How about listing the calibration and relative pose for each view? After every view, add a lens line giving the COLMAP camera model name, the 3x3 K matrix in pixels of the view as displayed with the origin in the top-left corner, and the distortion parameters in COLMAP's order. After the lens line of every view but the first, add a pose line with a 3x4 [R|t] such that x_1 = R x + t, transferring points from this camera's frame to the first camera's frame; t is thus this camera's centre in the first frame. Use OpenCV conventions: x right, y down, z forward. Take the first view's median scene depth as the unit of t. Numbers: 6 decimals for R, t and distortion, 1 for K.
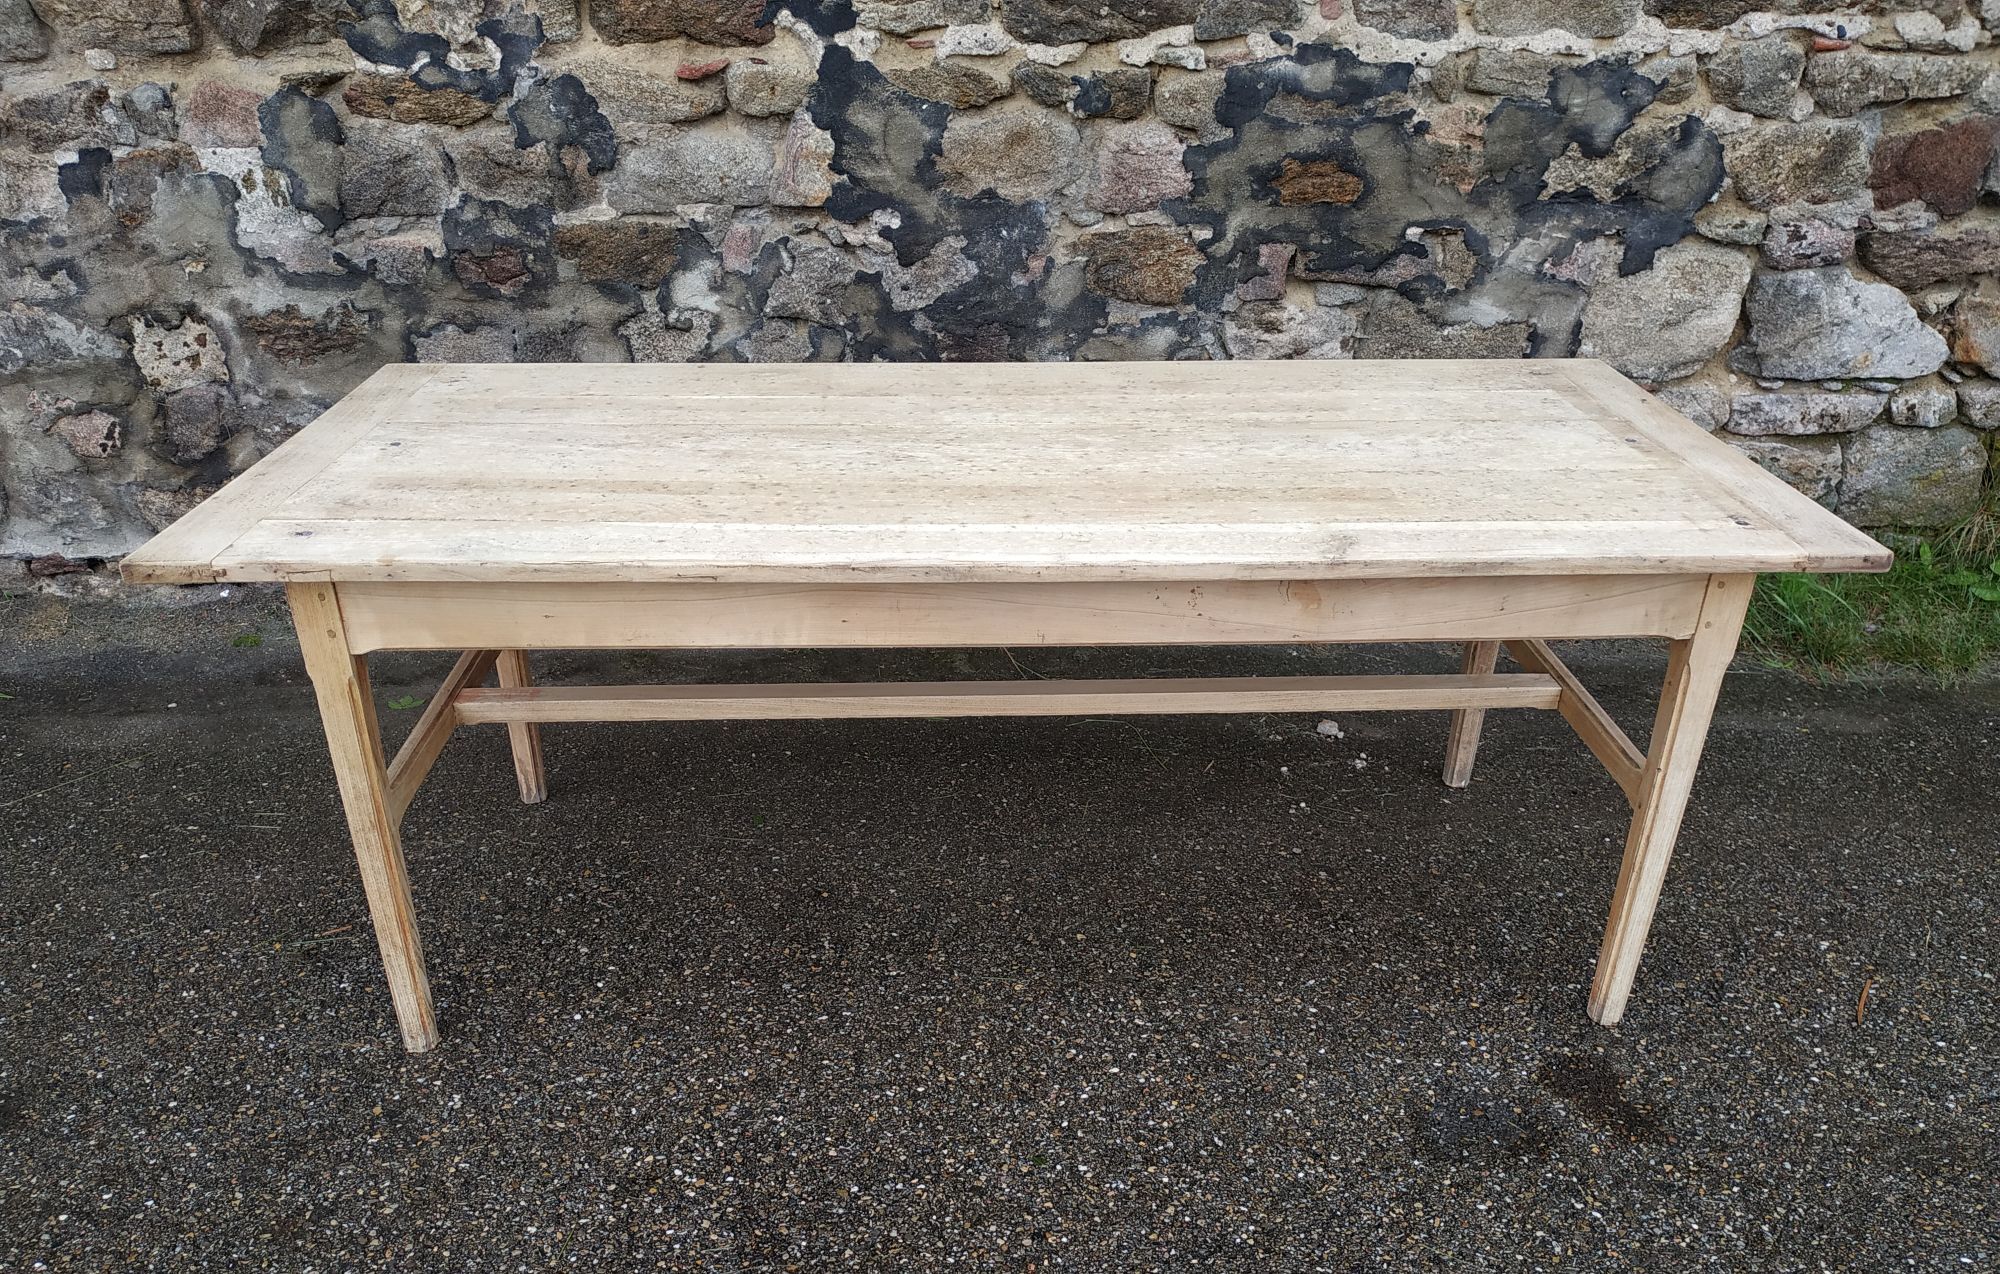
lens RADIAL K [[1460.0, 0, 1008.8], [0, 1460.0, 741.4], [0, 0, 1]] dist [0.019031, -0.037475]
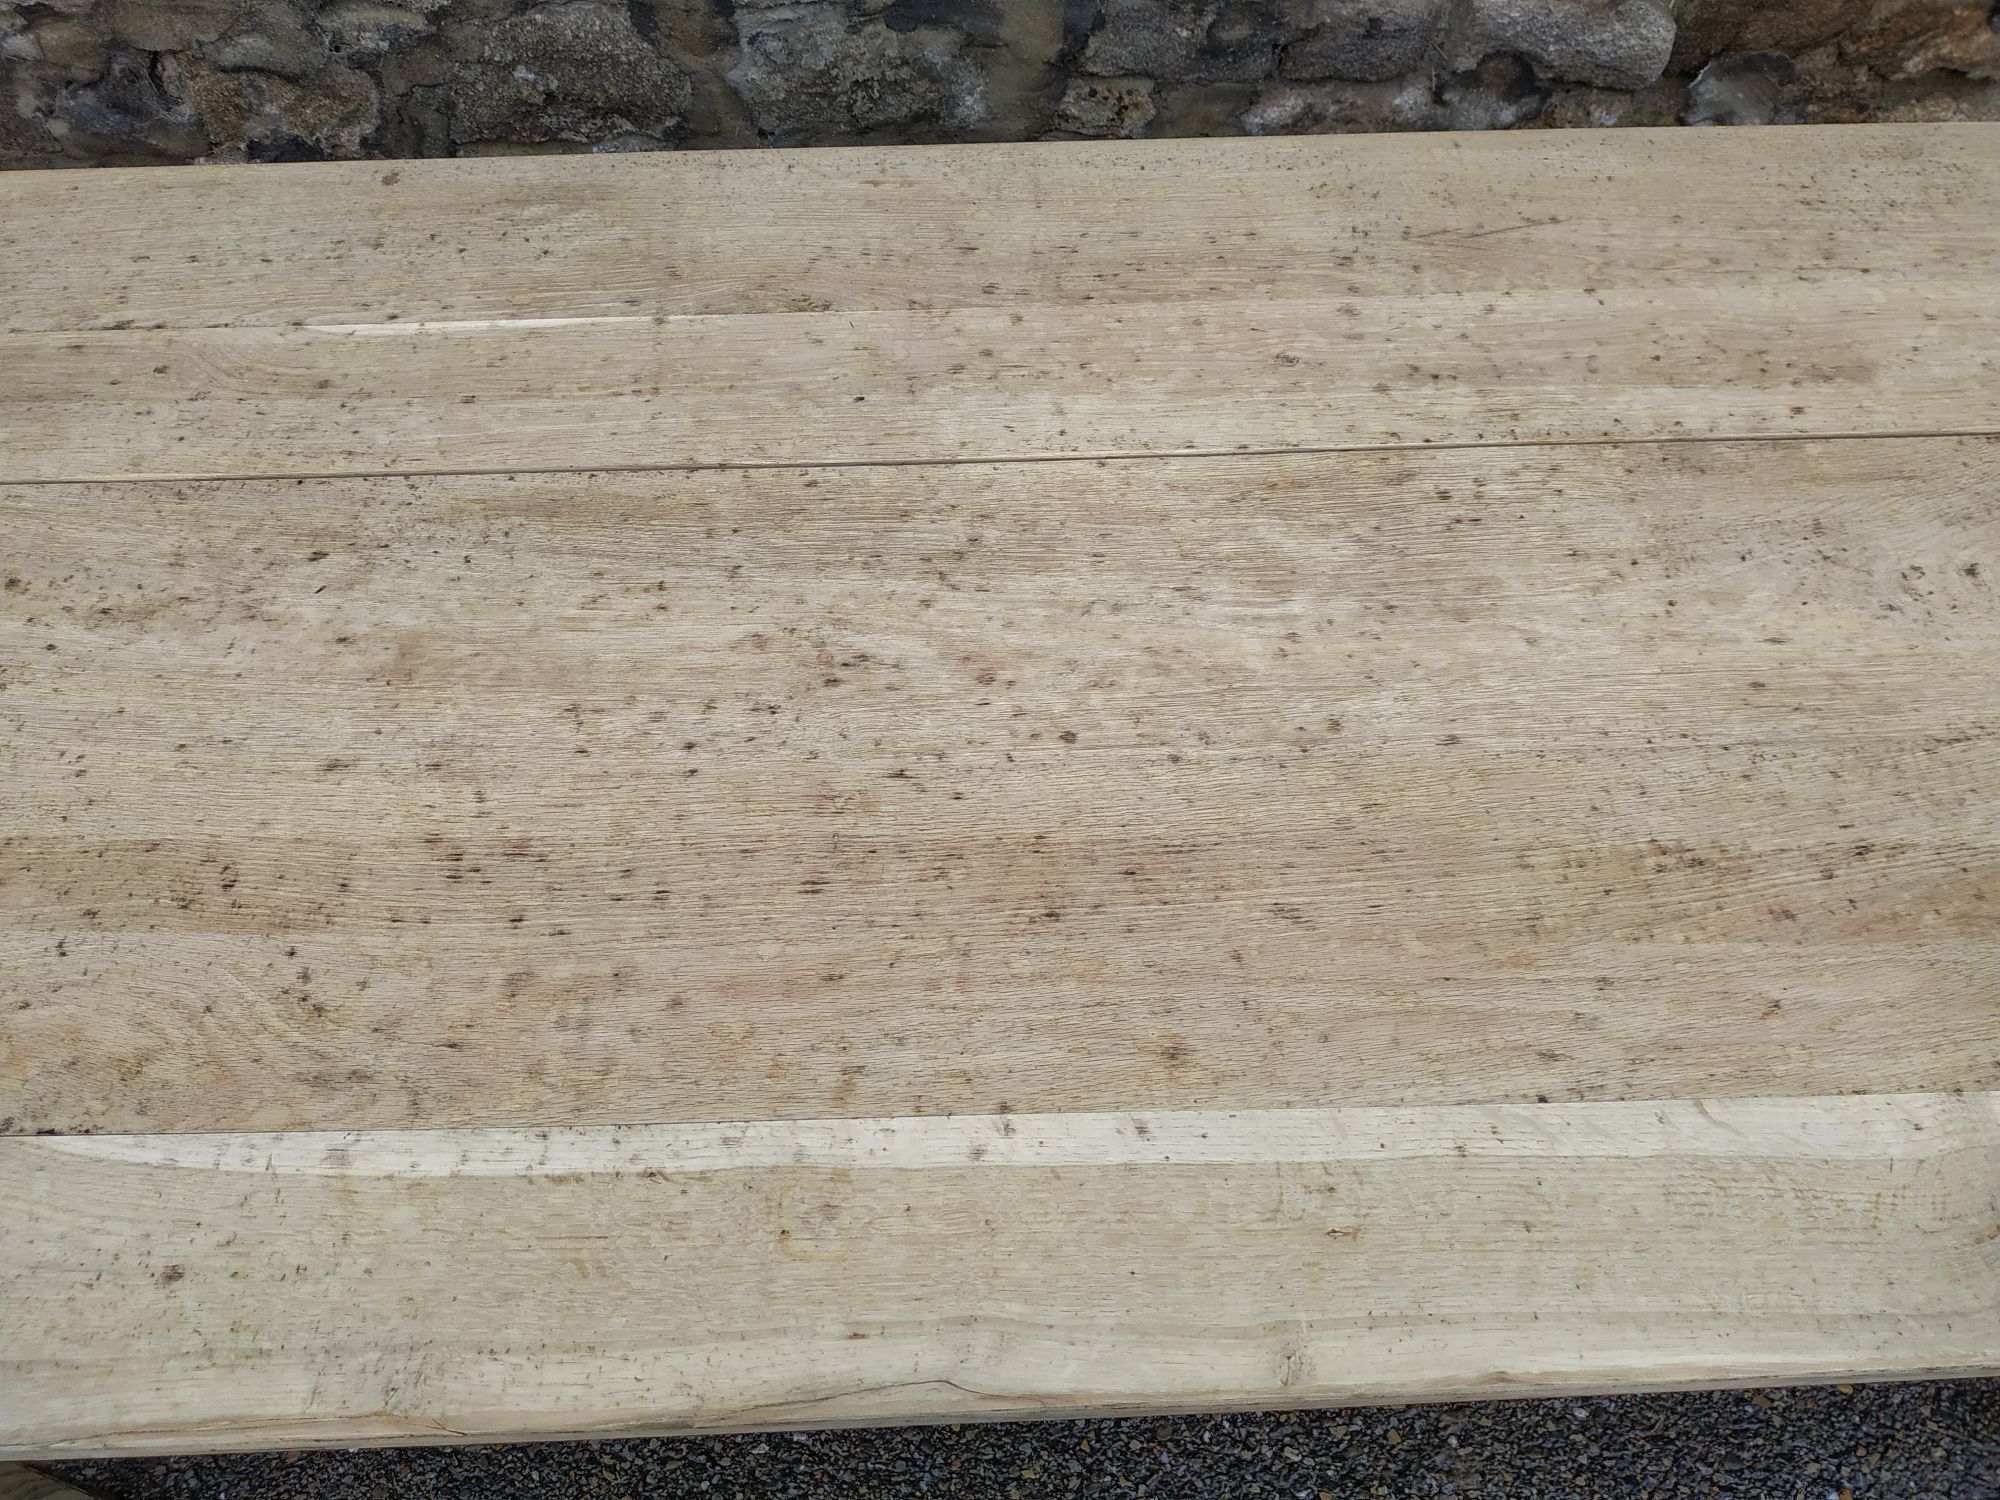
lens RADIAL K [[1475.9, 0, 997.5], [0, 1475.9, 752.9], [0, 0, 1]] dist [-0.011948, 0.000671]
pose [[0.999969, -0.004487, -0.006502, -0.018754], [0.006852, 0.902236, 0.431189, -0.244256], [0.003931, -0.431220, 0.902238, 0.436957]]
